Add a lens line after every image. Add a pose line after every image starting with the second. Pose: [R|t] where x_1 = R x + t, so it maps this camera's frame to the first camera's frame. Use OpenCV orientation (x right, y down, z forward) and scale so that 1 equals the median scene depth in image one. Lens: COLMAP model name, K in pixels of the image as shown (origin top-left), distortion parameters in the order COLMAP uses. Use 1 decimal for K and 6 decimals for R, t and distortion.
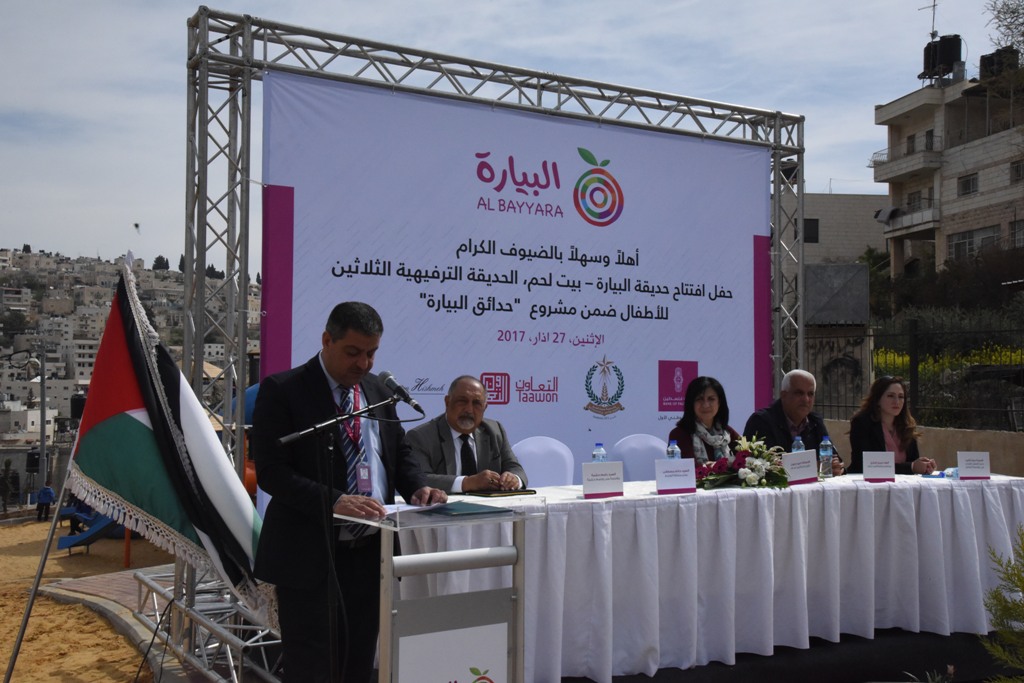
lens RADIAL K [[1130.9, 0, 516.9], [0, 1130.9, 341.6], [0, 0, 1]] dist [0.113242, 0.000000]
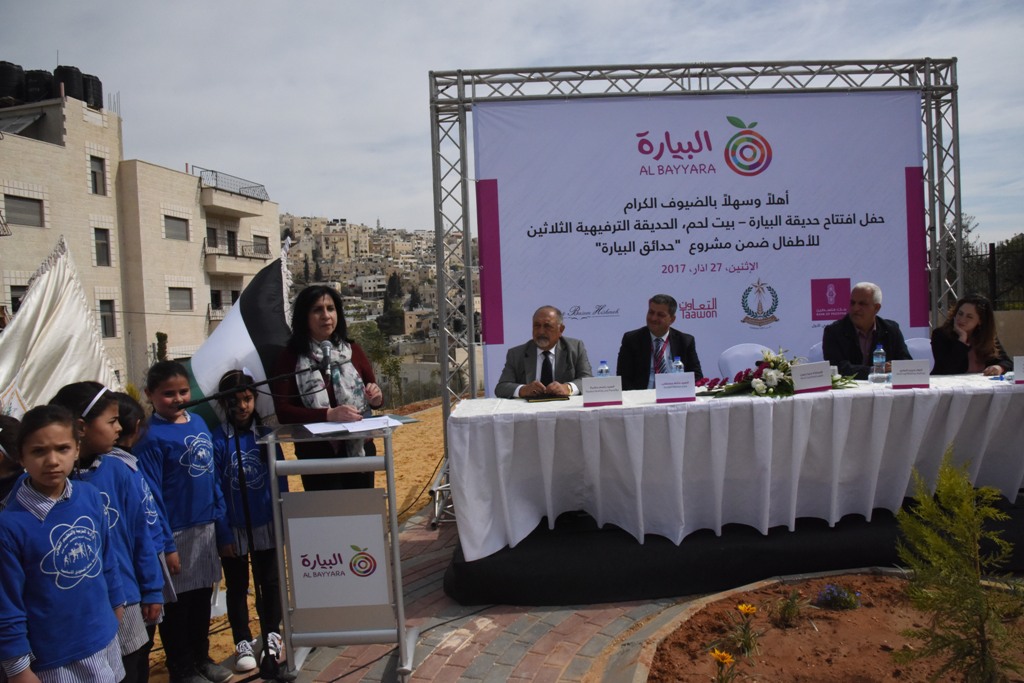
lens RADIAL K [[699.4, 0, 515.6], [0, 699.4, 338.1], [0, 0, 1]] dist [-0.115451, 0.063023]
pose [[0.857154, -0.022516, -0.514568, 0.246181], [0.070496, 0.994771, 0.073903, 0.002414], [0.510213, -0.099621, 0.854259, 0.206746]]
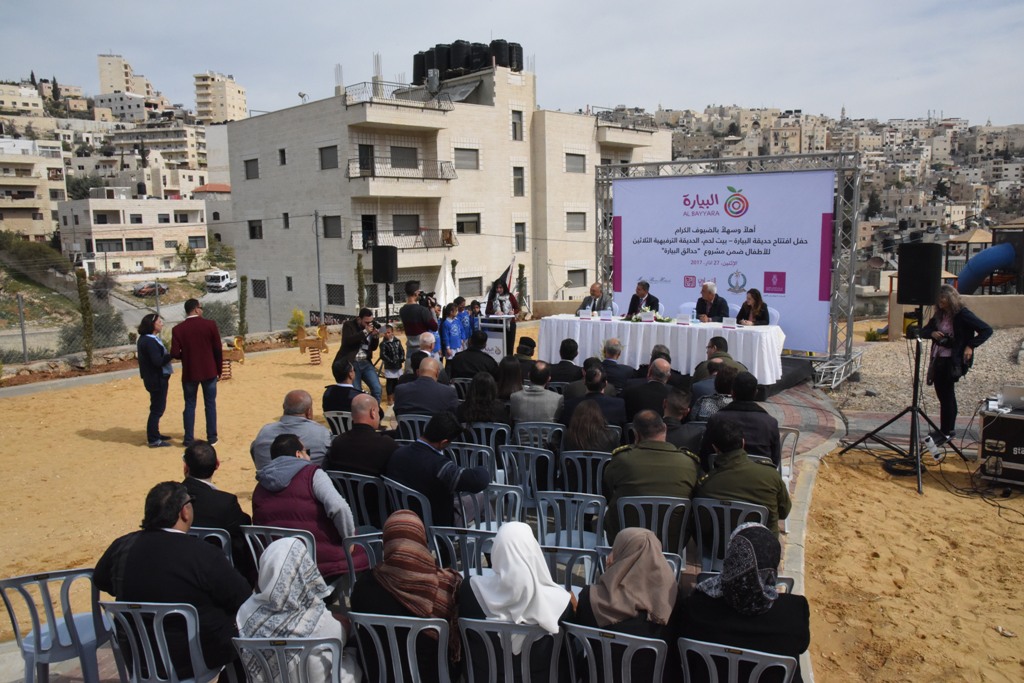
lens RADIAL K [[777.7, 0, 516.2], [0, 777.7, 340.3], [0, 0, 1]] dist [-0.073114, 0.079676]
pose [[0.428050, 0.117870, -0.896036, 1.462273], [0.057697, 0.985872, 0.157250, -0.134471], [0.901911, -0.119010, 0.415202, -0.174137]]
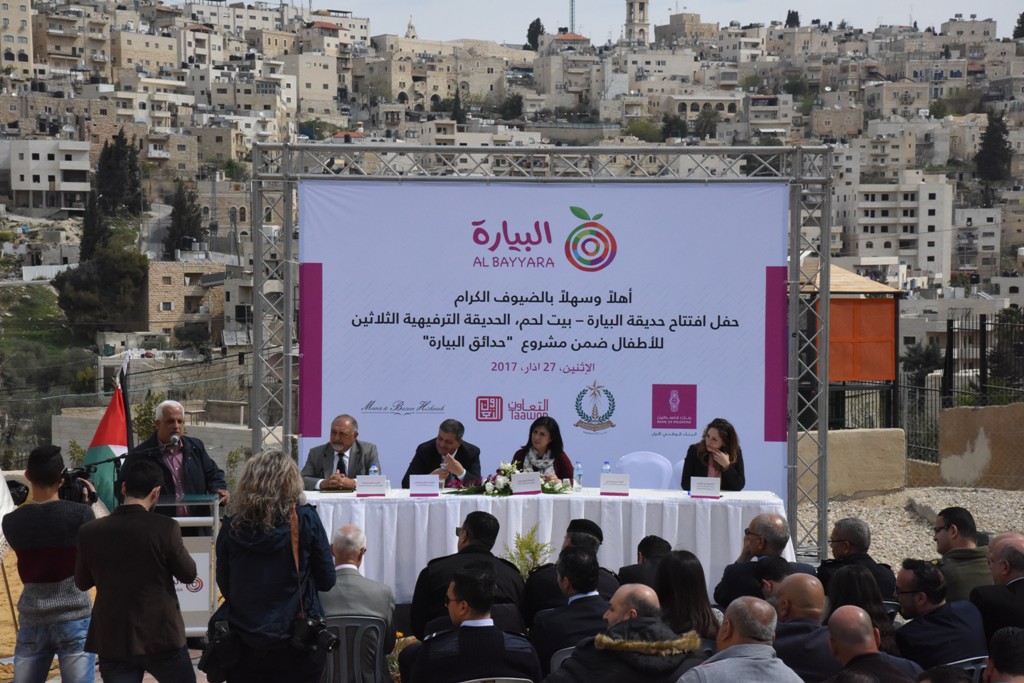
lens RADIAL K [[2190.9, 0, 516.1], [0, 2190.9, 341.6], [0, 0, 1]] dist [0.659540, 0.000000]
pose [[0.861791, 0.015842, -0.507015, 1.208304], [0.022131, 0.997386, 0.068780, -0.194771], [0.506780, -0.070495, 0.859188, -1.046980]]
